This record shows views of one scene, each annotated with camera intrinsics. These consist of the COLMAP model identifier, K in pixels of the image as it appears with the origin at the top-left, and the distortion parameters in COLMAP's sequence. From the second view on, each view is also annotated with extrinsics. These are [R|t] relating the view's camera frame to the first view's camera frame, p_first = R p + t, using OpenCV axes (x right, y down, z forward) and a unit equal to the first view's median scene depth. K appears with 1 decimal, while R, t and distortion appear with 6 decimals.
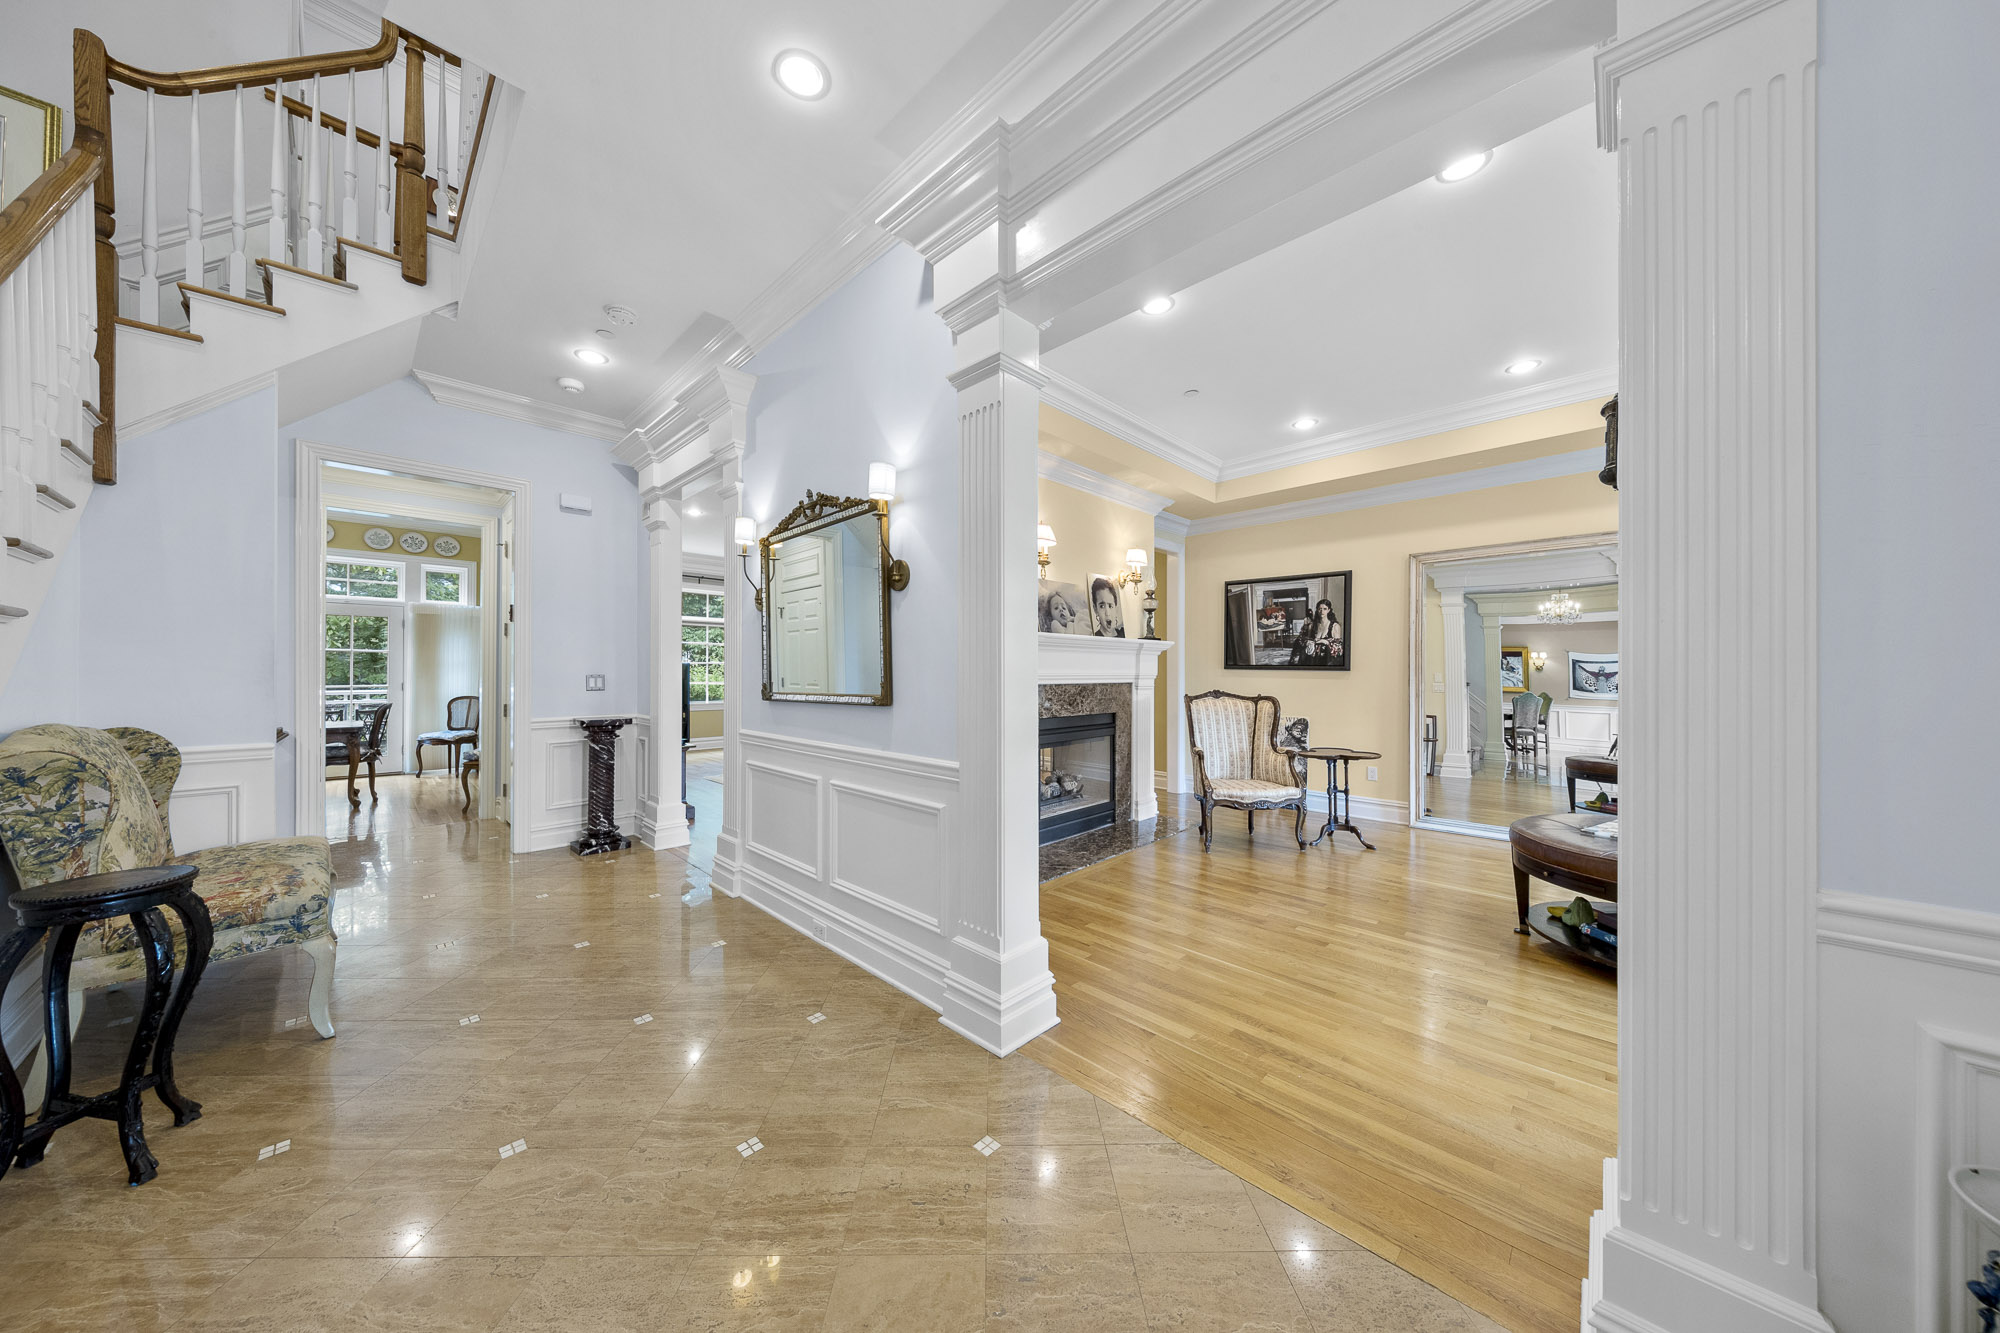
lens RADIAL K [[633.1, 0, 994.5], [0, 633.1, 671.6], [0, 0, 1]] dist [0.001960, -0.001170]
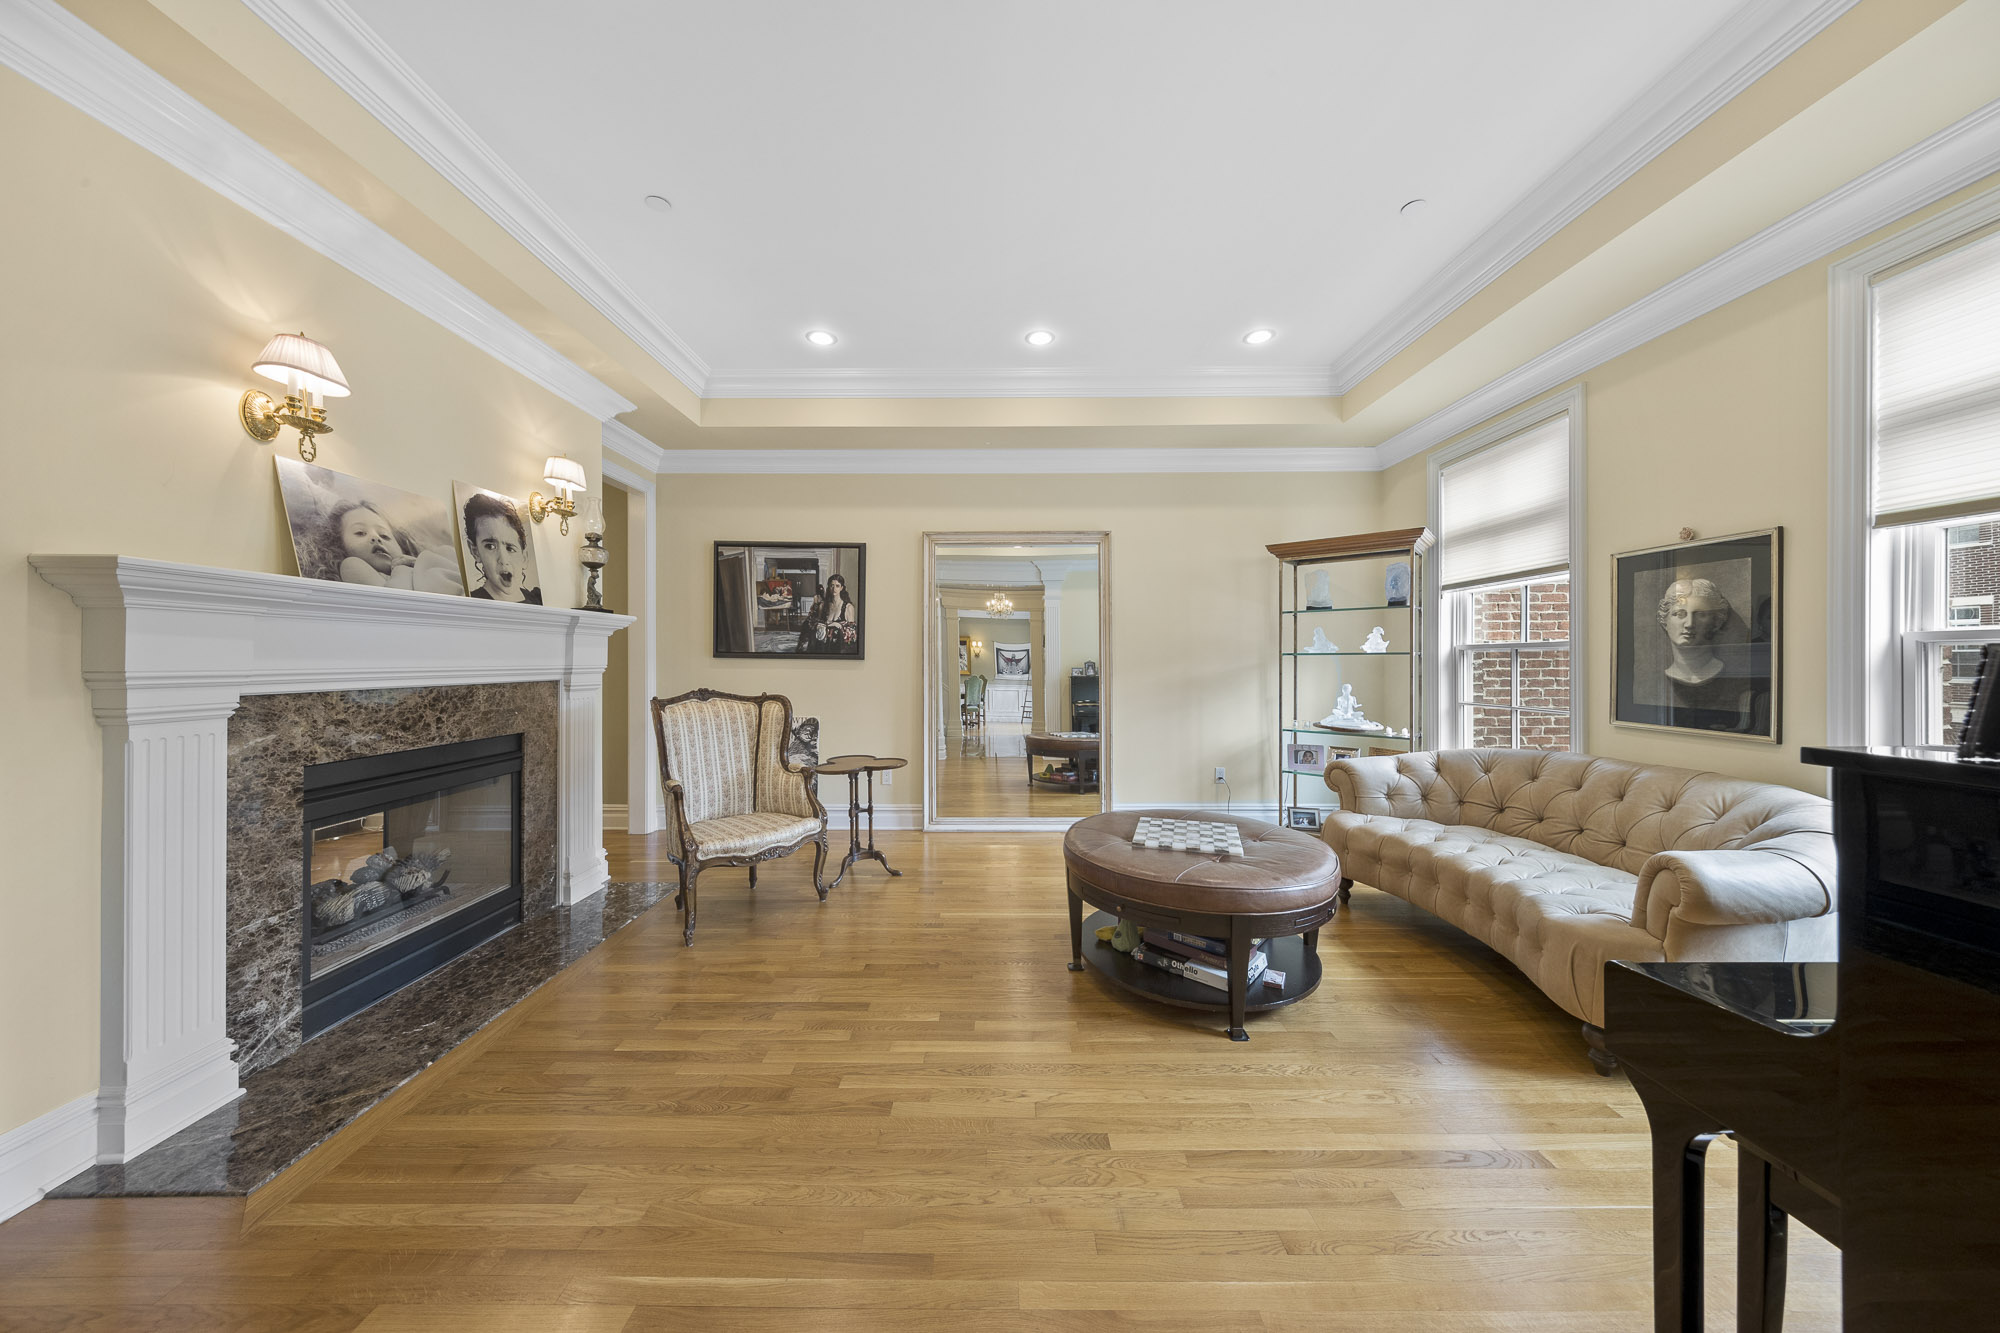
lens RADIAL K [[633.1, 0, 999.9], [0, 633.1, 659.8], [0, 0, 1]] dist [0.001960, -0.001170]
pose [[0.712352, -0.002311, 0.701819, 0.110033], [-0.001189, 0.999989, 0.004500, -0.006454], [-0.701822, -0.004039, 0.712341, 0.319395]]
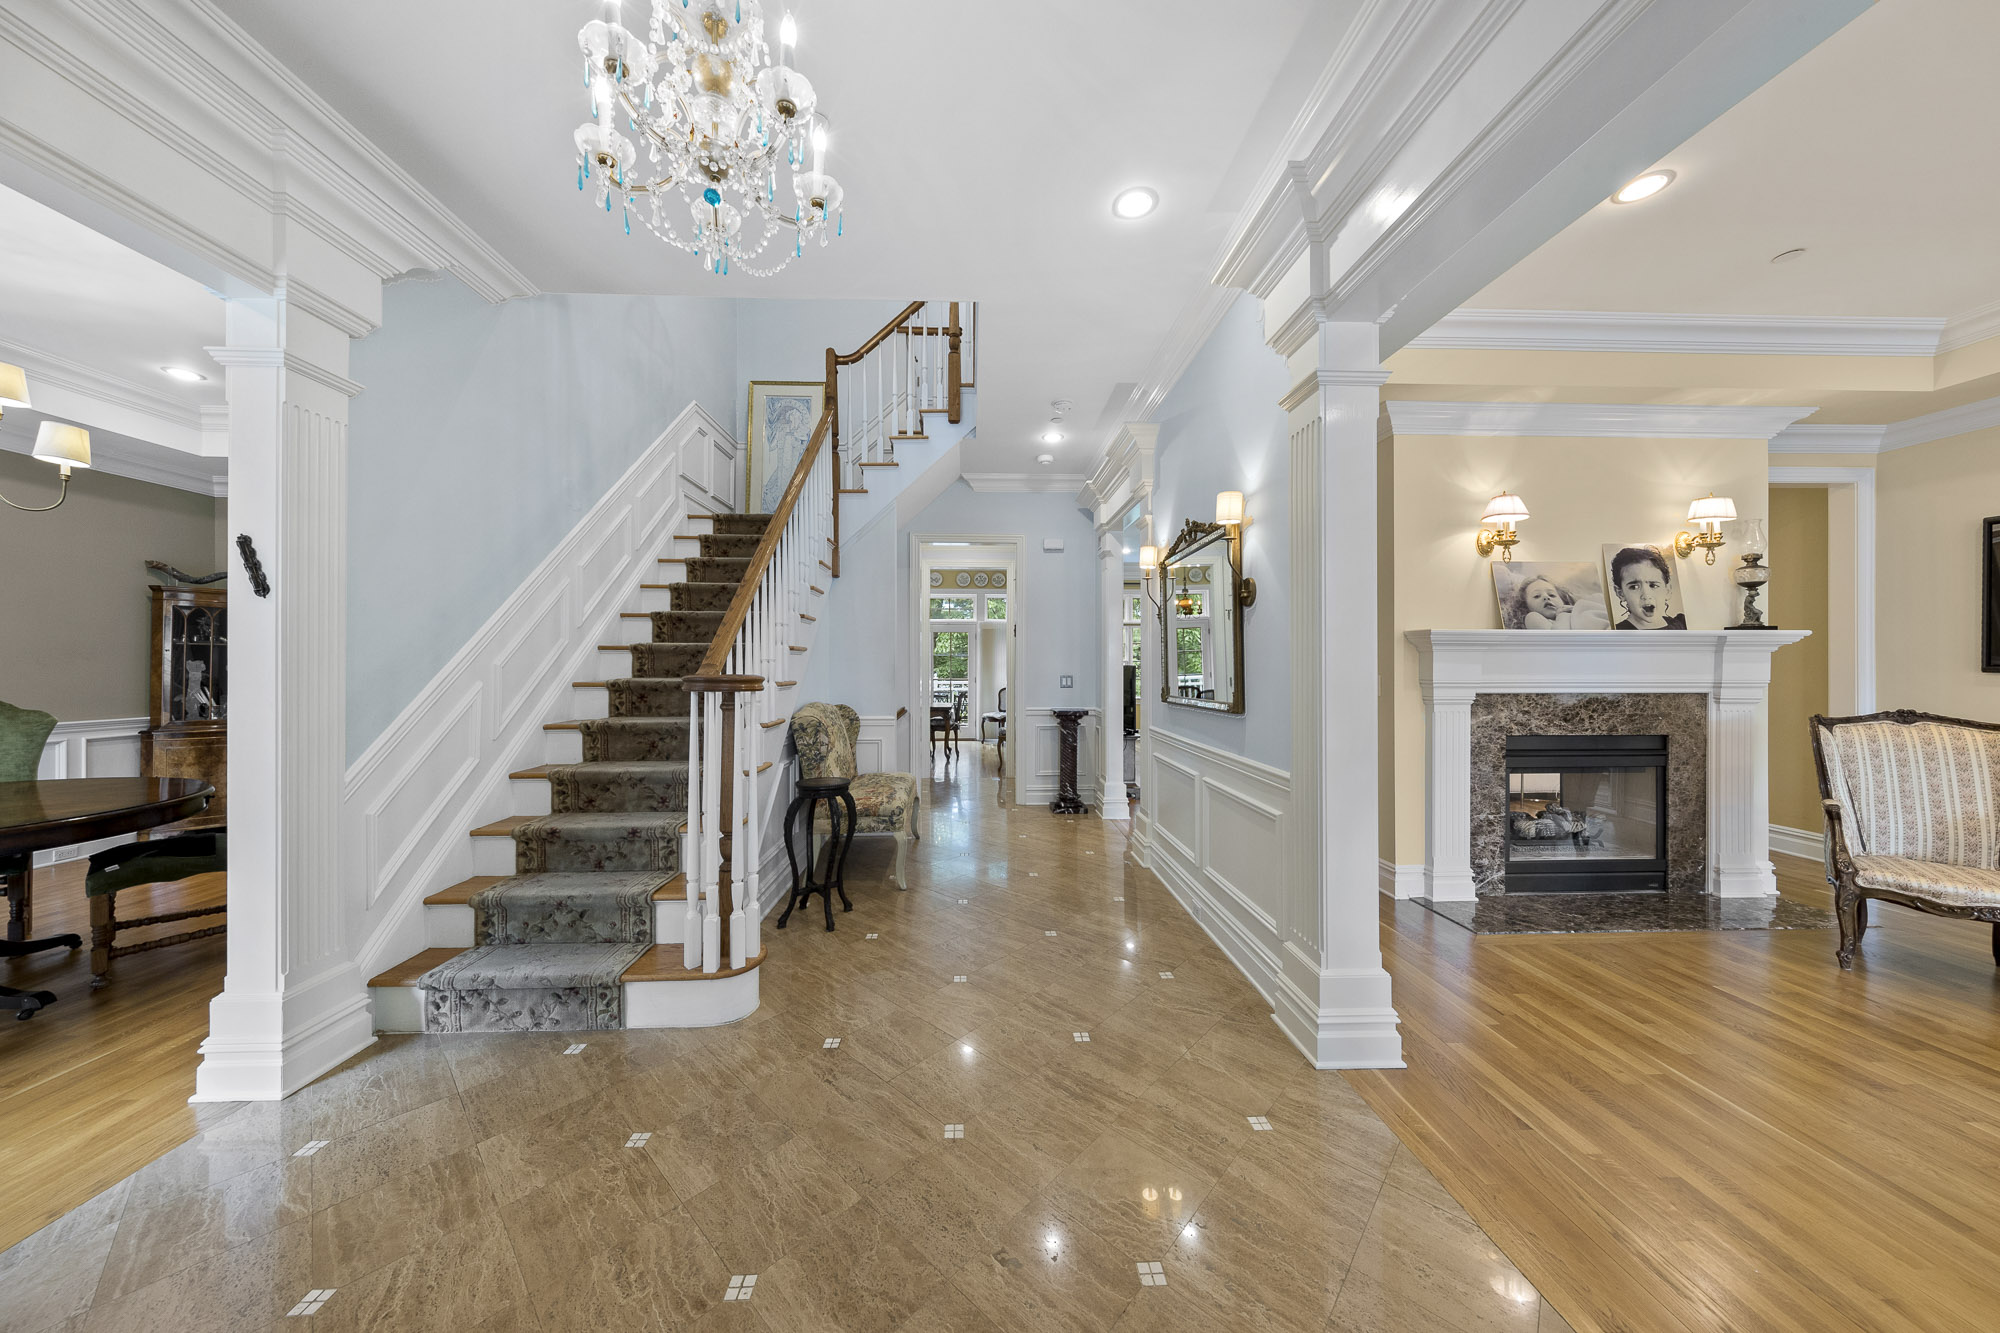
lens RADIAL K [[633.1, 0, 986.3], [0, 633.1, 664.6], [0, 0, 1]] dist [0.001960, -0.001170]
pose [[0.720571, -0.002591, -0.693376, 0.156043], [0.001960, 0.999997, -0.001699, -0.016542], [0.693378, -0.000135, 0.720574, -0.044053]]
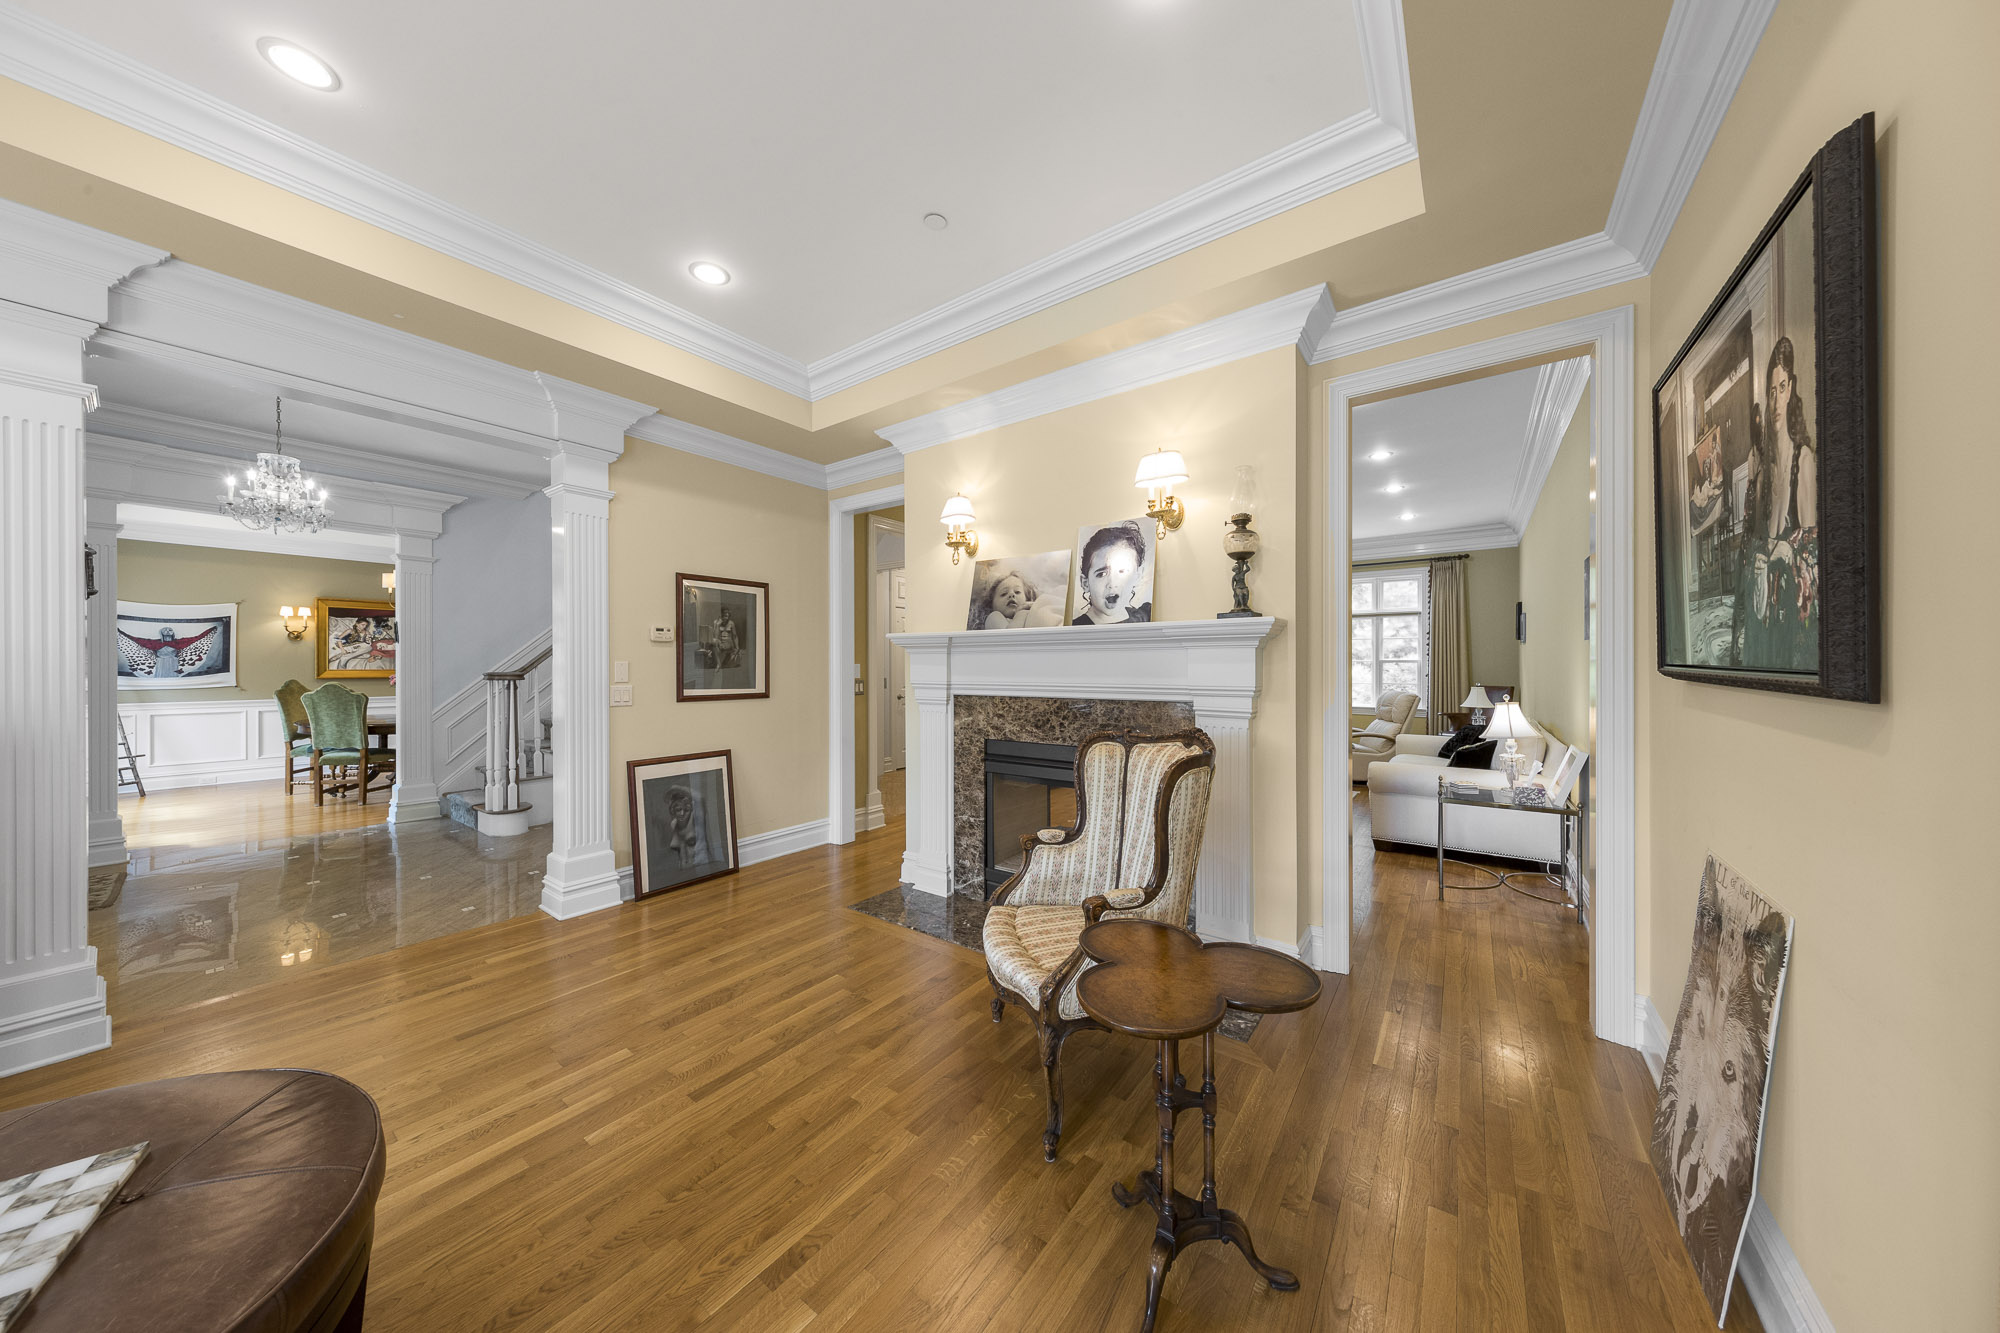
lens RADIAL K [[633.1, 0, 1001.5], [0, 633.1, 670.9], [0, 0, 1]] dist [0.001960, -0.001170]
pose [[0.140554, 0.004968, -0.990061, 0.866414], [0.005203, 0.999970, 0.005756, -0.015146], [0.990059, -0.005961, 0.140524, 0.923006]]
